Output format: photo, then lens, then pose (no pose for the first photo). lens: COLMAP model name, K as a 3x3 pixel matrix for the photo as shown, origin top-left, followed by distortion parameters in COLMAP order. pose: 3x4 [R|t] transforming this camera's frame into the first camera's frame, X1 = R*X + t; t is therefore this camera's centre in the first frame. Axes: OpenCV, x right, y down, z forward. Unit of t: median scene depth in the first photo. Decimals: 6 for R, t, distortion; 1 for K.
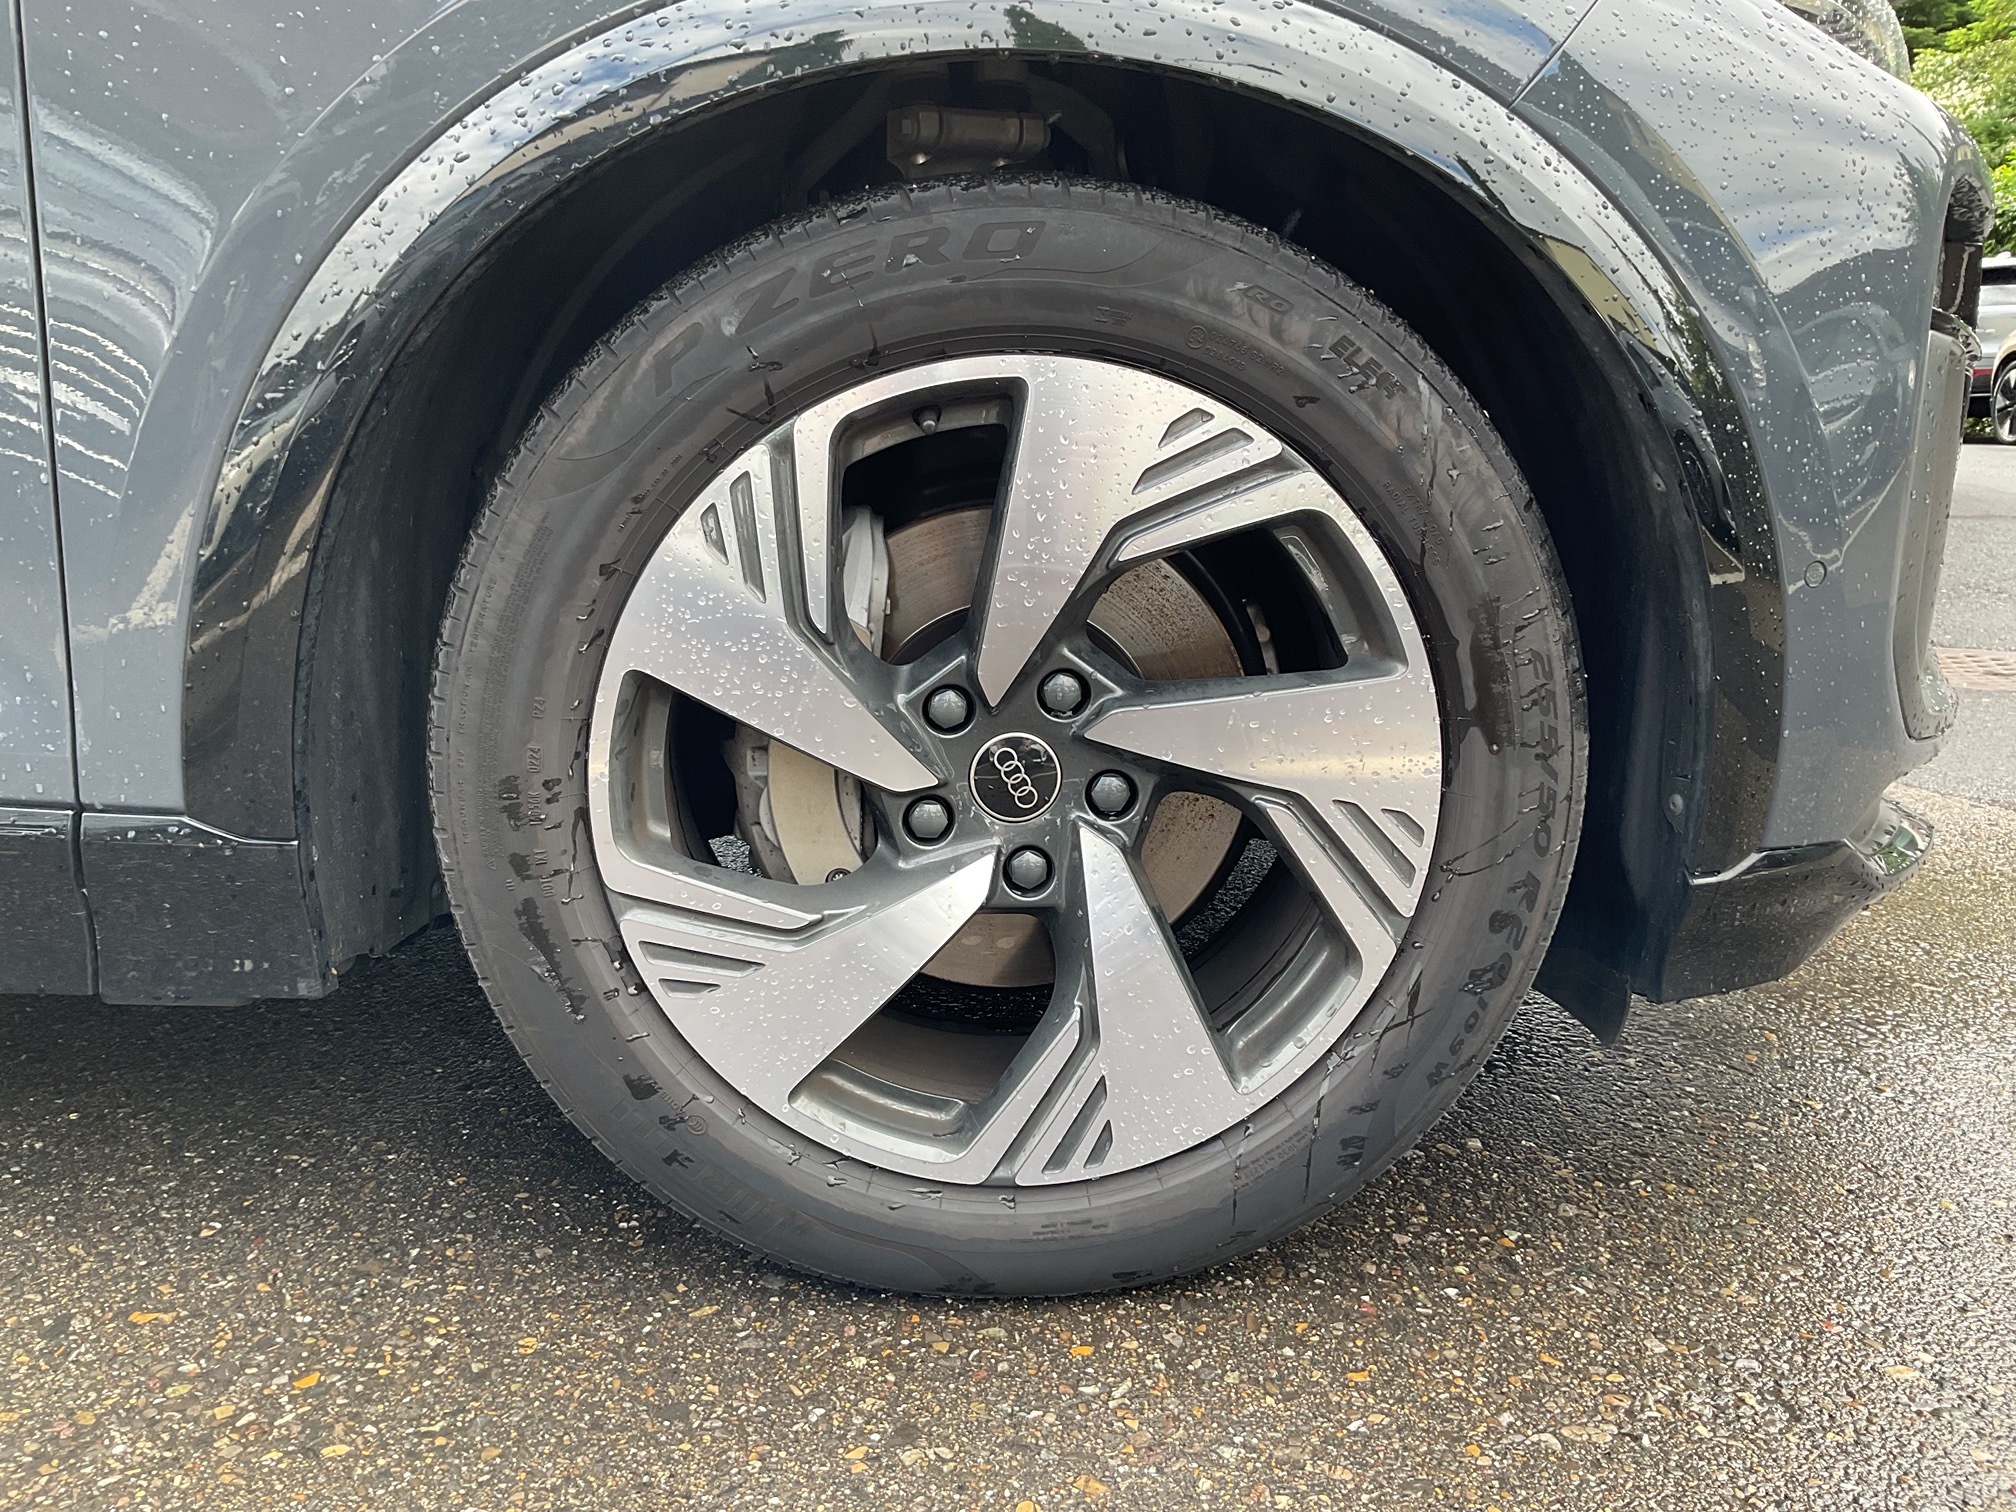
lens RADIAL K [[1679.8, 0, 985.9], [0, 1679.8, 762.2], [0, 0, 1]] dist [0.070956, -0.132703]
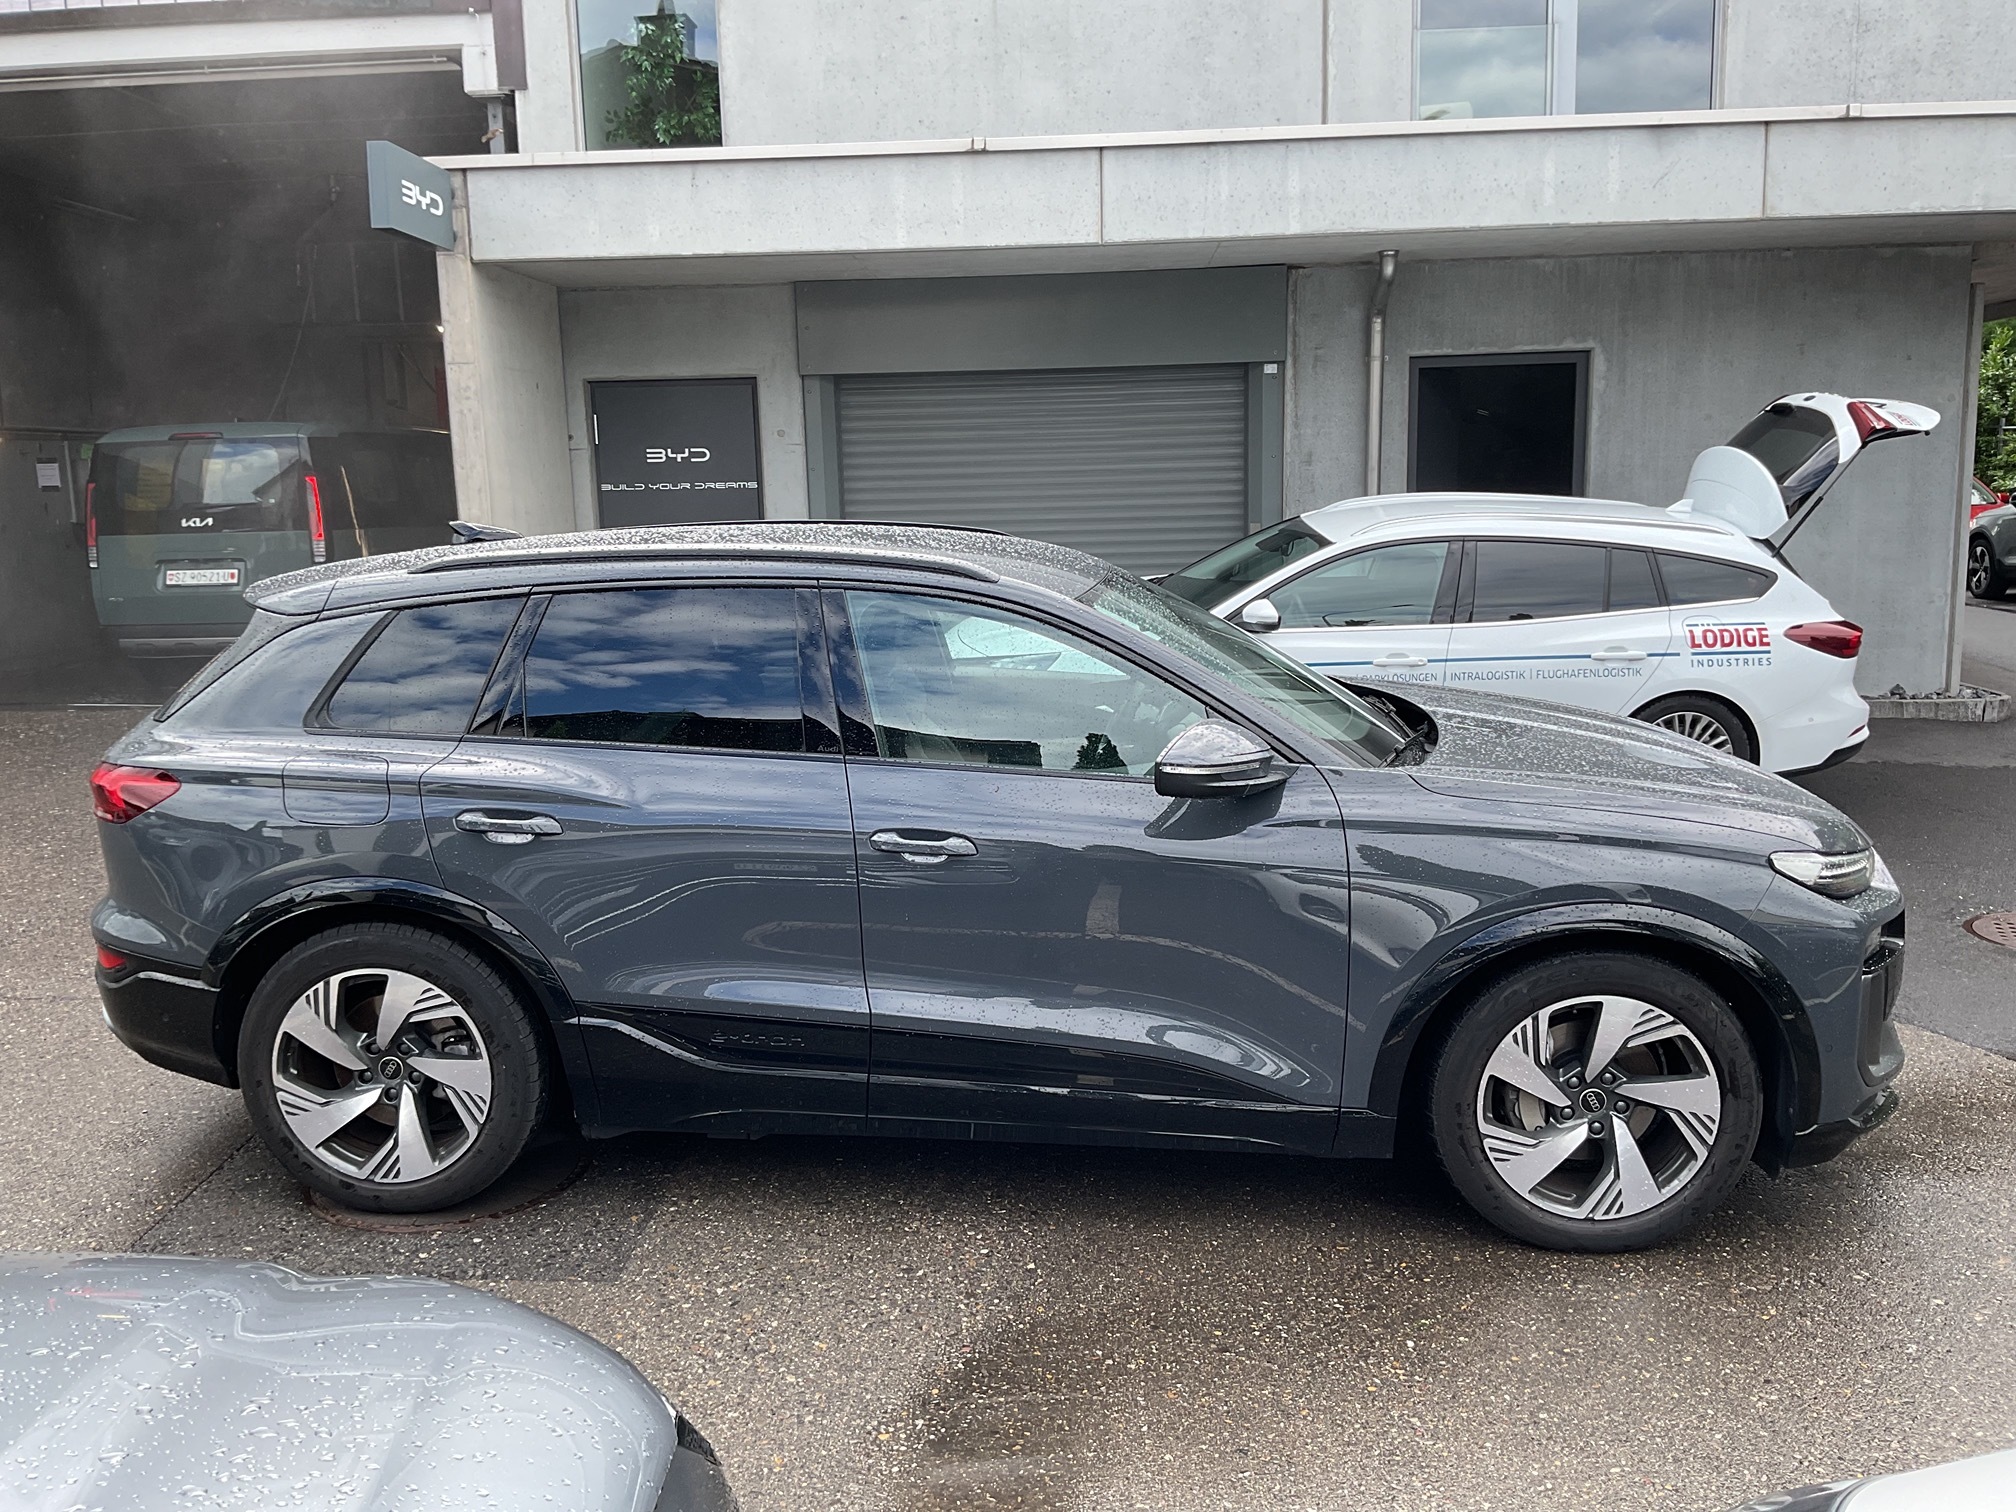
lens RADIAL K [[1679.8, 0, 1000.7], [0, 1679.8, 763.5], [0, 0, 1]] dist [0.070956, -0.132703]
pose [[0.992704, -0.005837, -0.120436, -0.794746], [0.000819, 0.999131, -0.041669, -0.560565], [0.120574, 0.041267, 0.991846, -2.735736]]
